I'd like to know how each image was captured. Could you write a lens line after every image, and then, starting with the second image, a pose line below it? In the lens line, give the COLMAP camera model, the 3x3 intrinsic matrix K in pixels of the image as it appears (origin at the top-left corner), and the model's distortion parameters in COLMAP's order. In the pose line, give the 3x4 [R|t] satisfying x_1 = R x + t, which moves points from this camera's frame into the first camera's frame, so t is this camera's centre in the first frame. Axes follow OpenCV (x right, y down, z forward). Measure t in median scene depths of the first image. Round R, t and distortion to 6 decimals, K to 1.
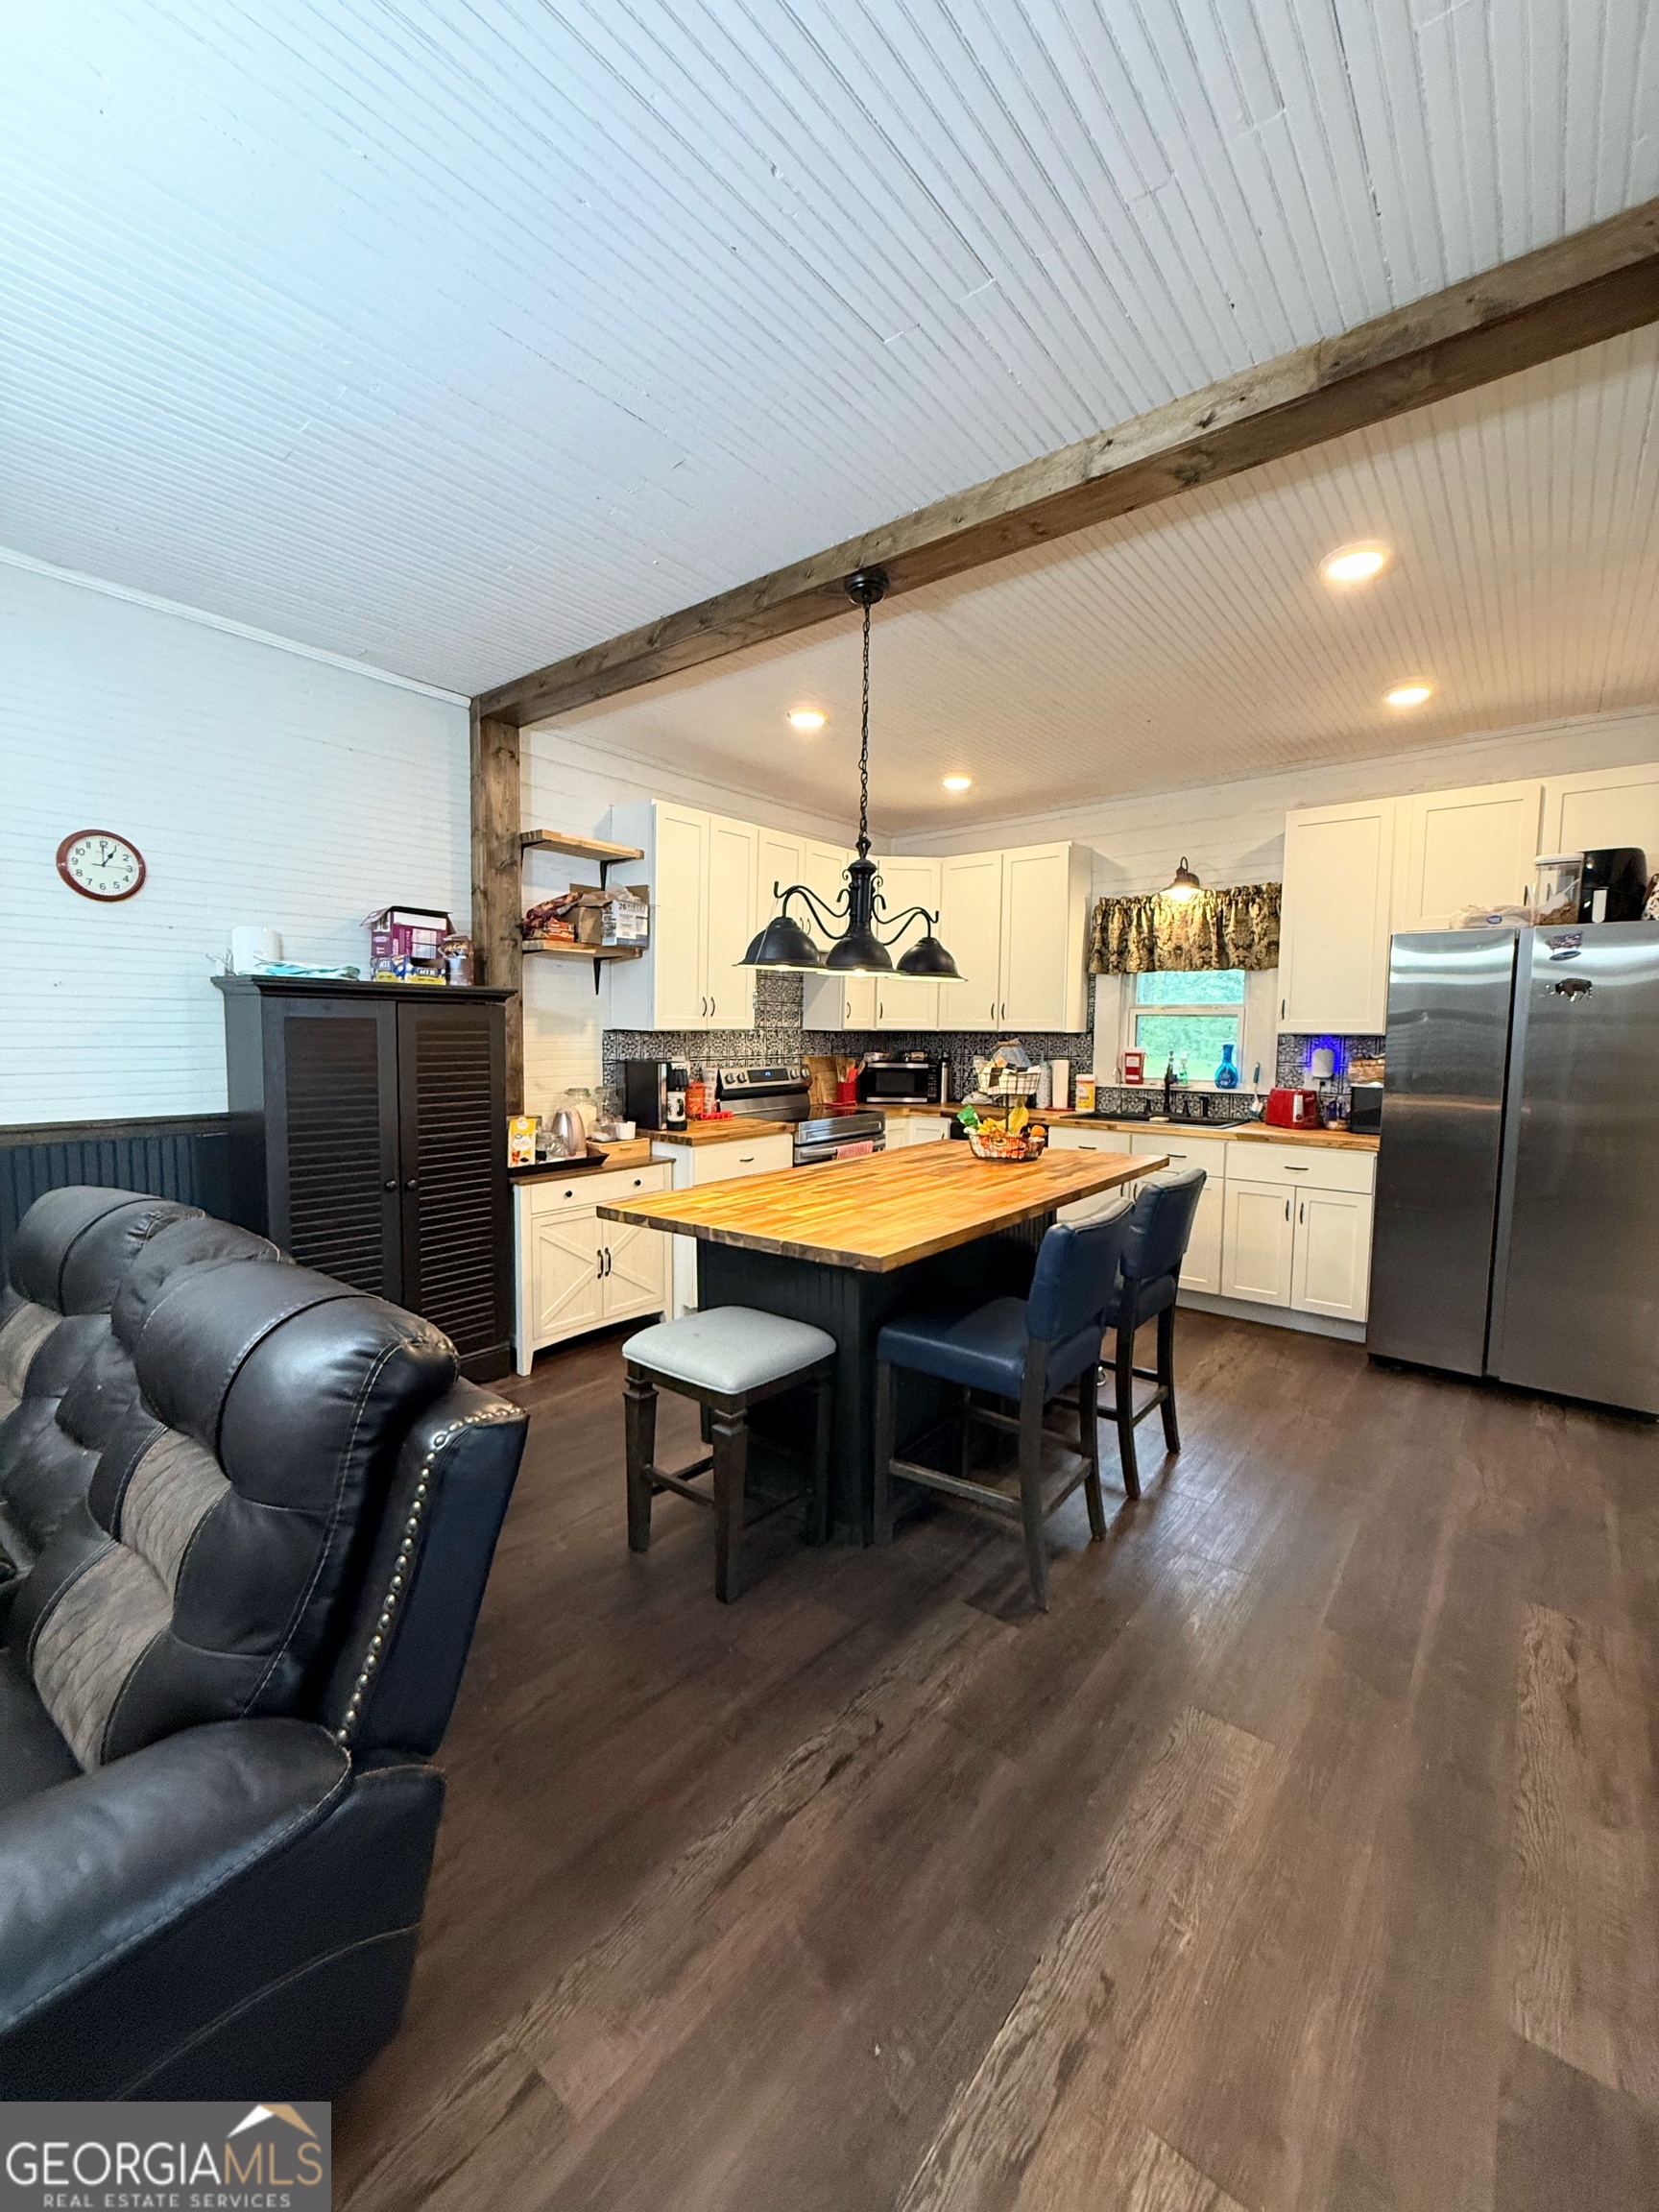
lens RADIAL K [[889.0, 0, 829.0], [0, 889.0, 1098.3], [0, 0, 1]] dist [0.010141, -0.000206]
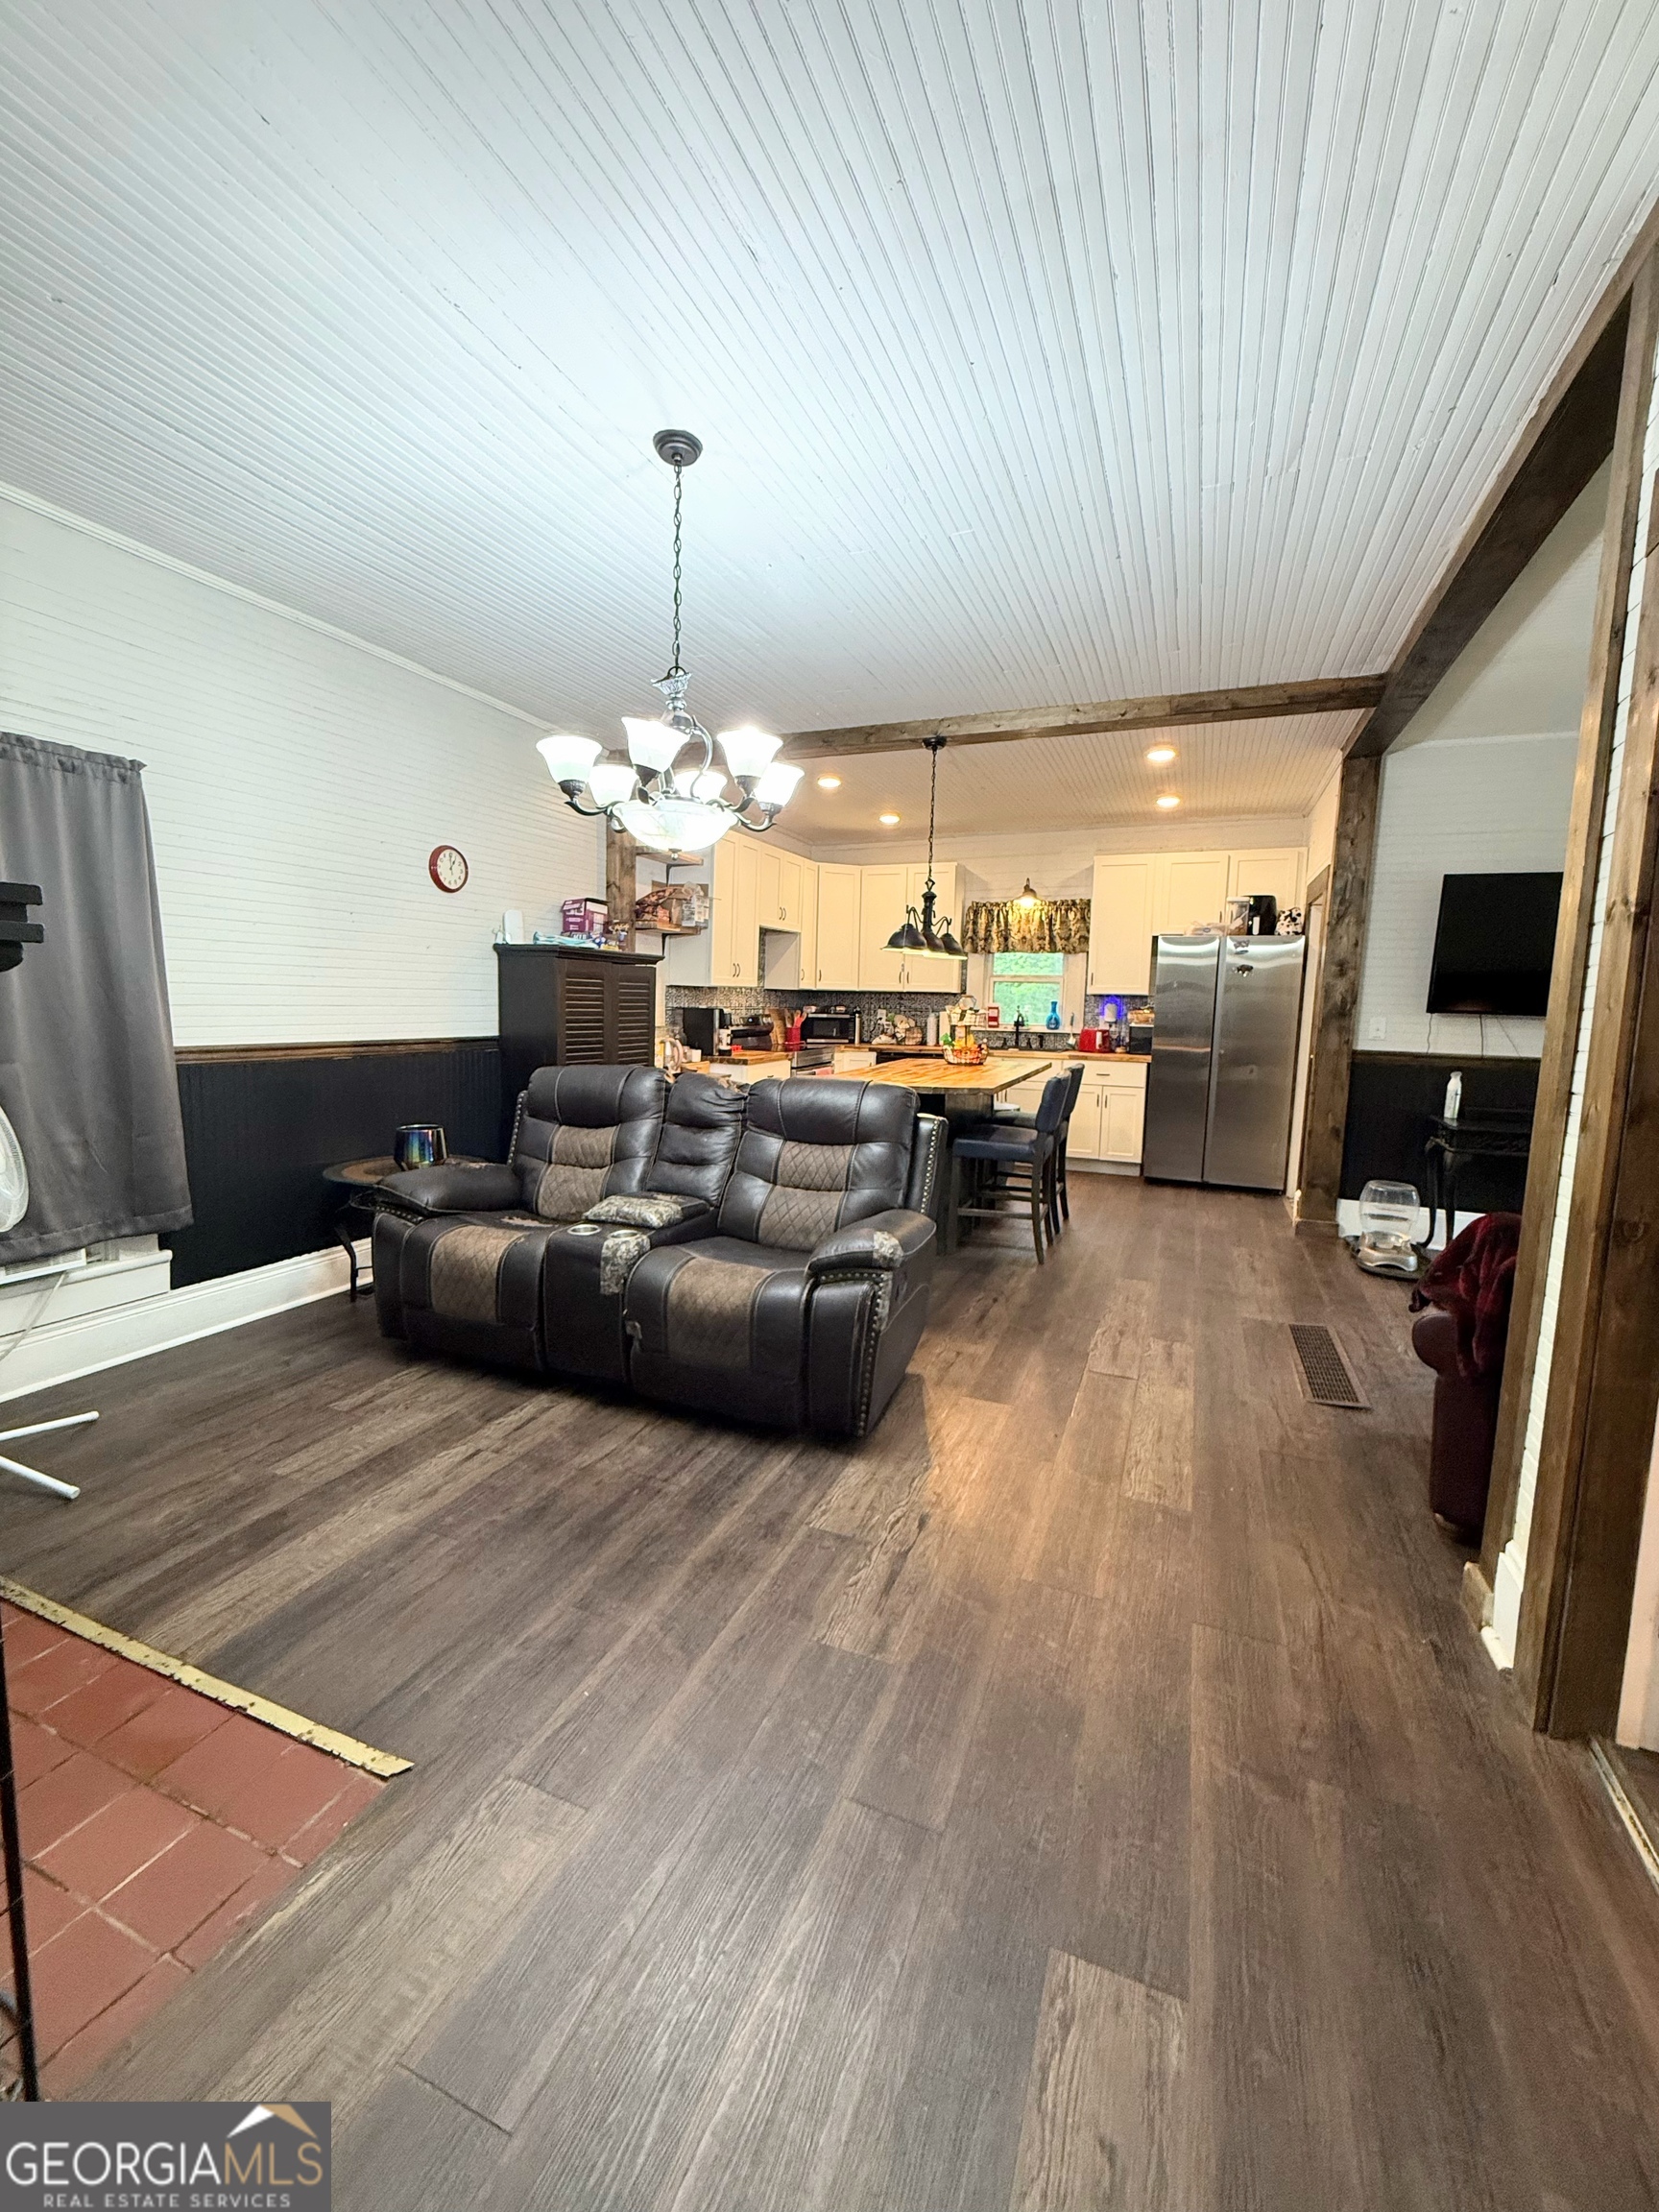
lens RADIAL K [[889.0, 0, 829.0], [0, 889.0, 1098.3], [0, 0, 1]] dist [0.010141, -0.000206]
pose [[0.959317, -0.020517, 0.281586, -0.389735], [0.010632, 0.999274, 0.036588, 0.050418], [-0.282132, -0.032105, 0.958838, -0.402823]]
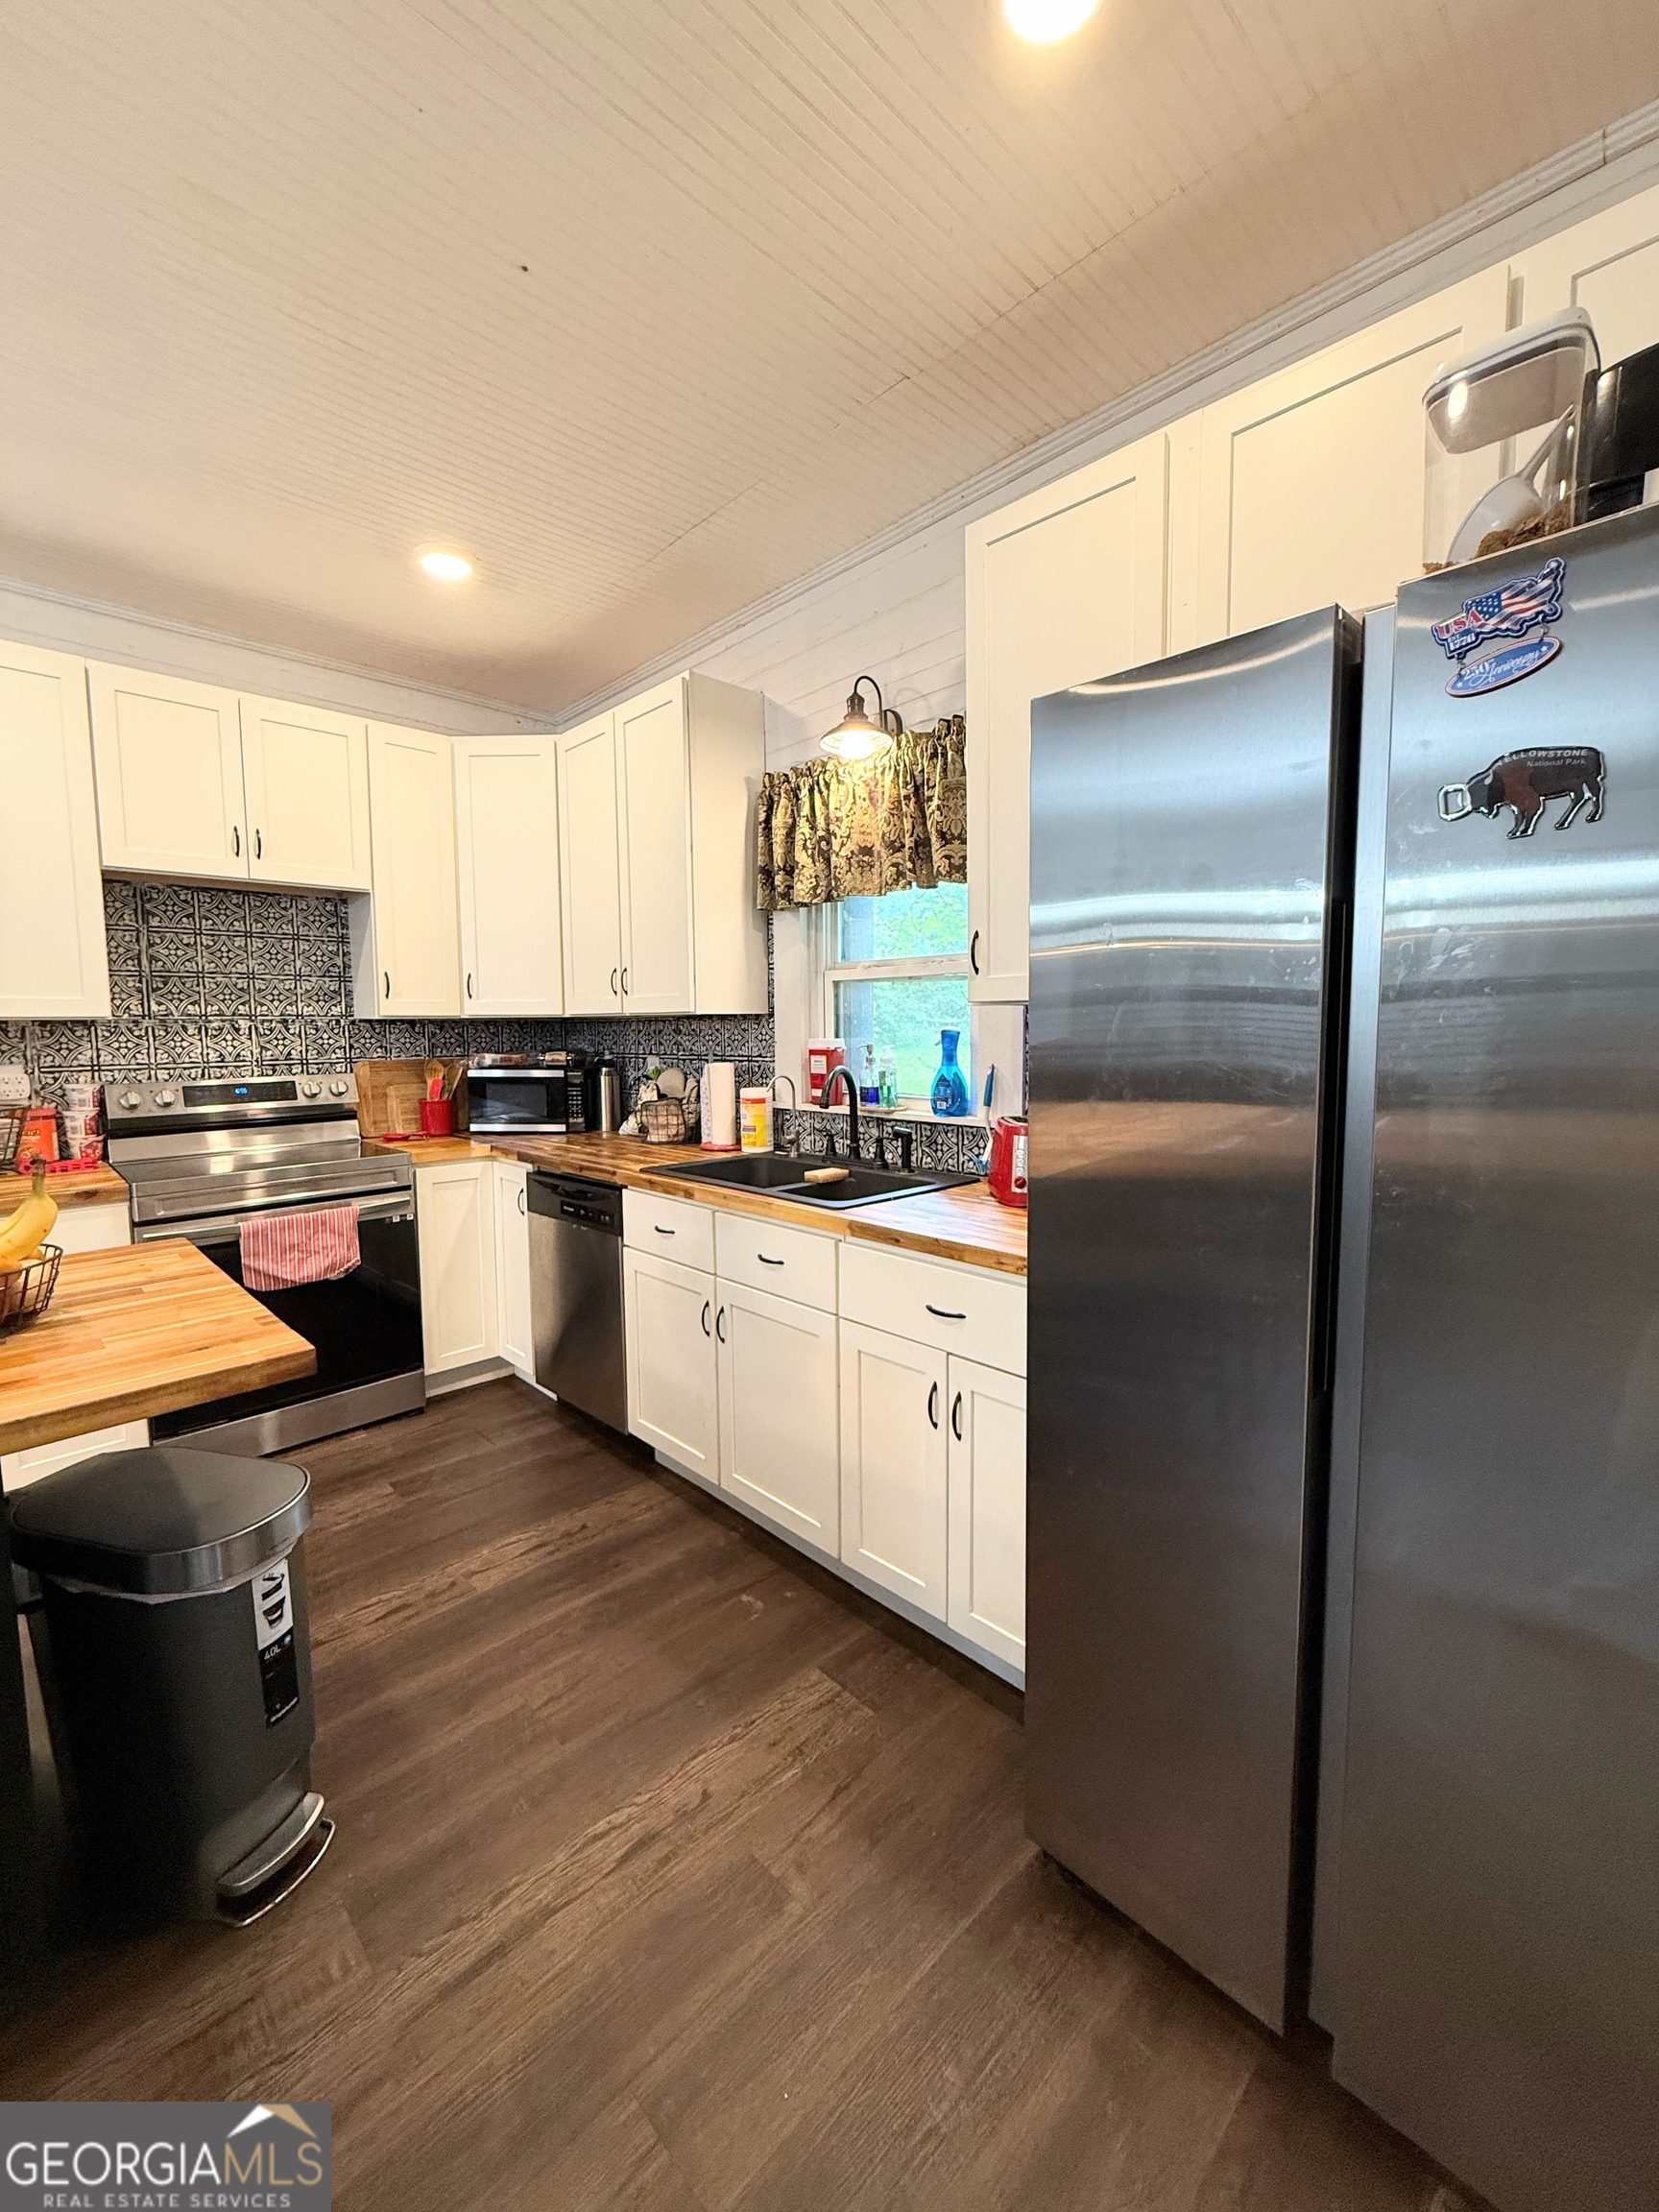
lens RADIAL K [[878.1, 0, 830.3], [0, 878.1, 1097.0], [0, 0, 1]] dist [-0.002203, 0.000536]
pose [[0.992462, -0.005490, -0.122430, 0.468771], [0.005459, 0.999985, -0.000588, -0.023256], [0.122431, -0.000085, 0.992477, 0.513185]]
